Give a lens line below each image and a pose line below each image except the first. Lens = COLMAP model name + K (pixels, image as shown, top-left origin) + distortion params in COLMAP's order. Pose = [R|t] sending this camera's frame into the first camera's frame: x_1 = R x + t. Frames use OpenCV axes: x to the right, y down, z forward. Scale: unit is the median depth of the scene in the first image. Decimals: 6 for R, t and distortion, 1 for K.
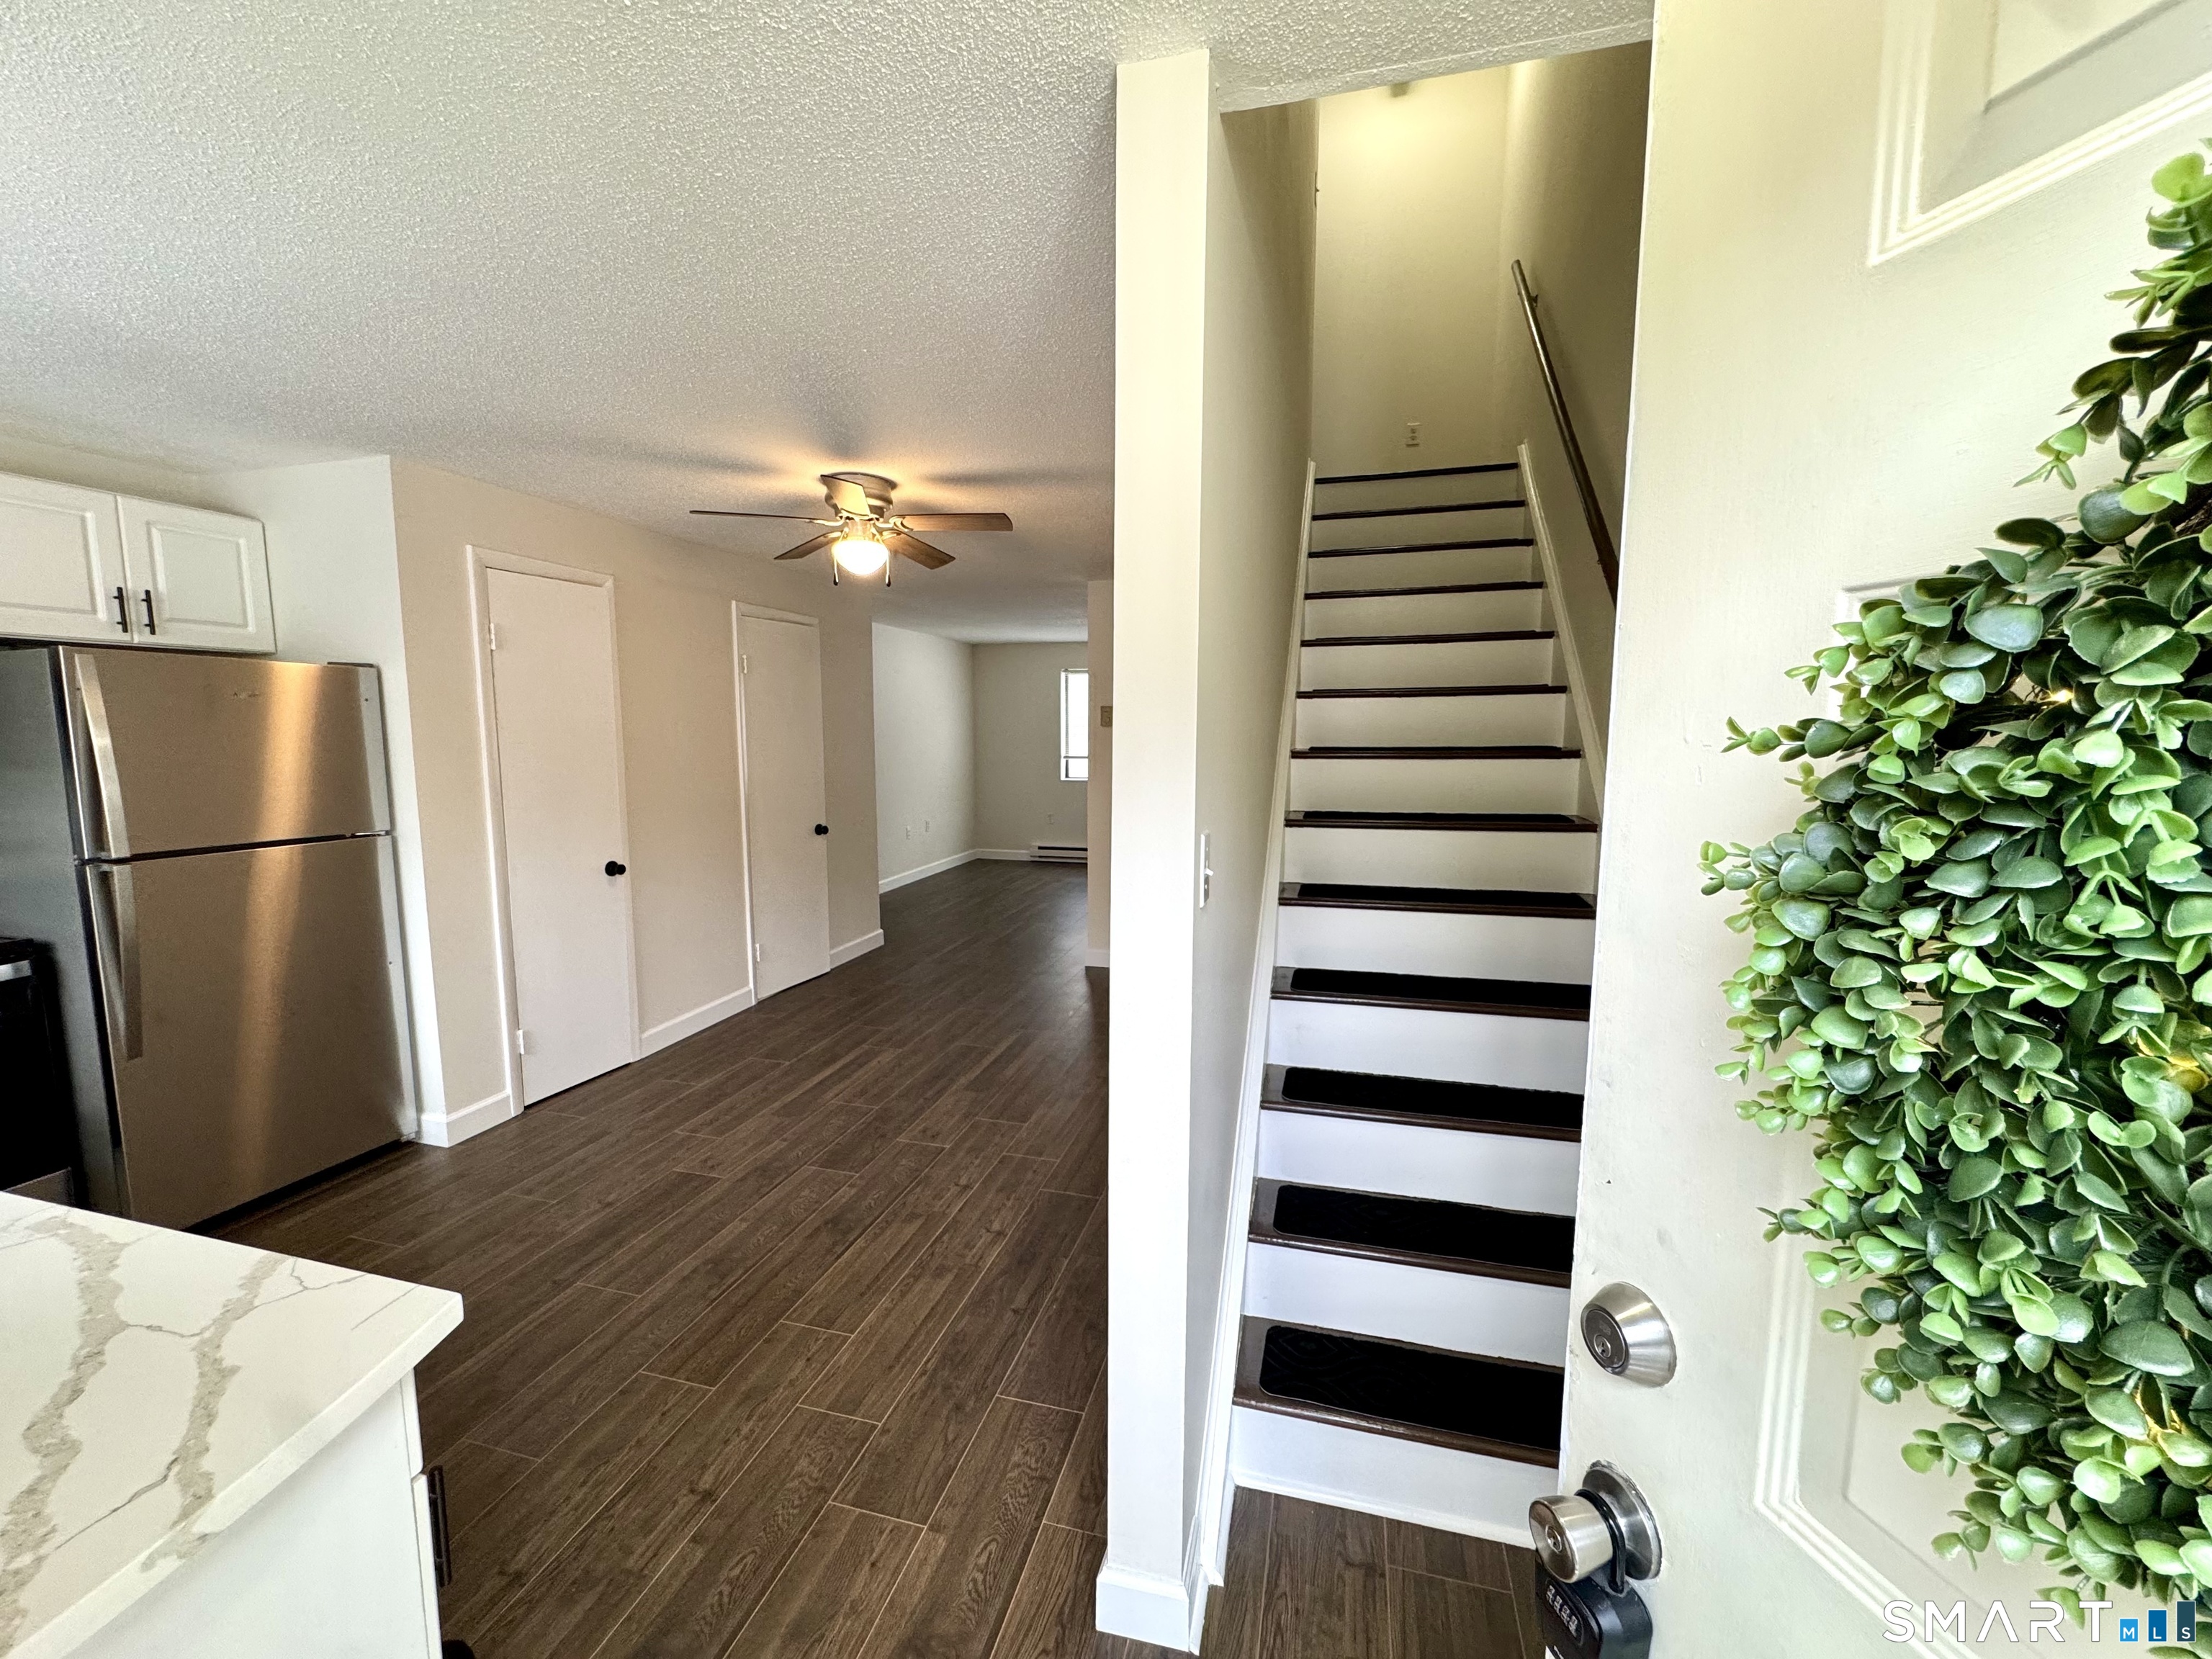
lens RADIAL K [[883.9, 0, 1110.0], [0, 883.9, 829.9], [0, 0, 1]] dist [0.000573, -0.000105]
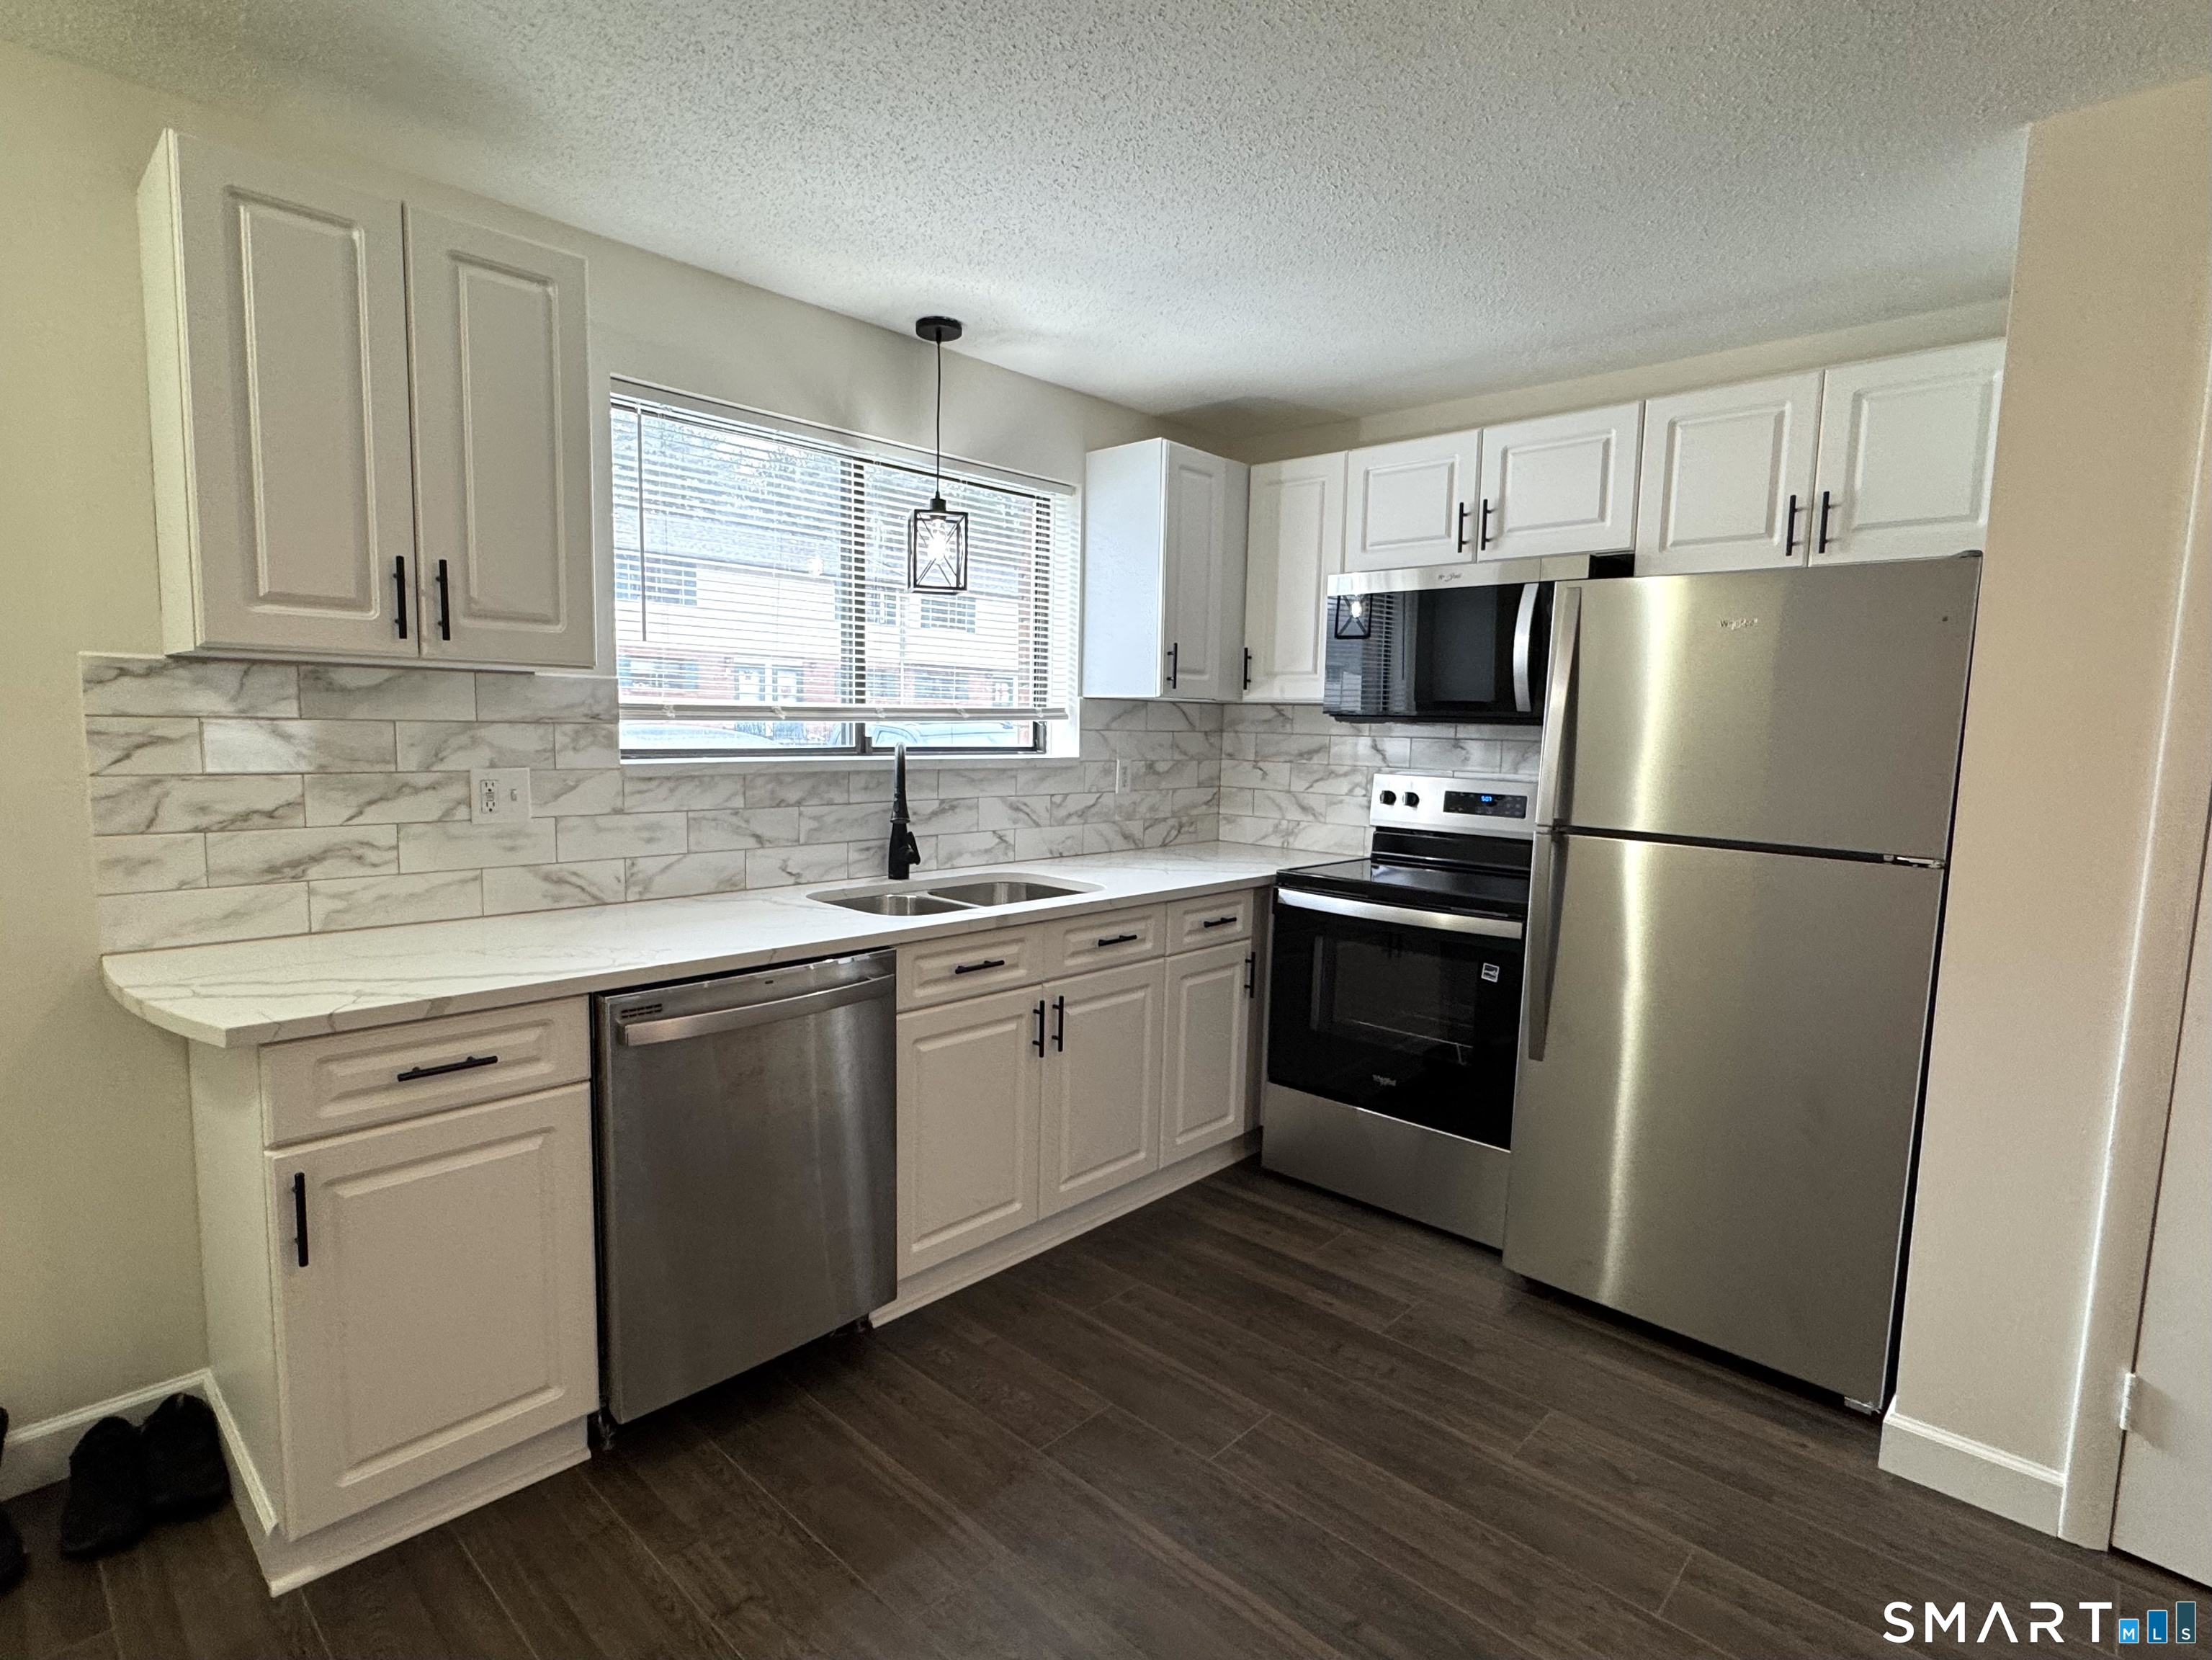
lens RADIAL K [[1101.1, 0, 1073.6], [0, 1101.1, 837.4], [0, 0, 1]] dist [-0.002199, 0.001183]
pose [[-0.481465, 0.078297, -0.872961, 0.021514], [-0.123429, 0.980019, 0.155974, -0.050900], [0.867731, 0.182845, -0.462181, 0.833100]]
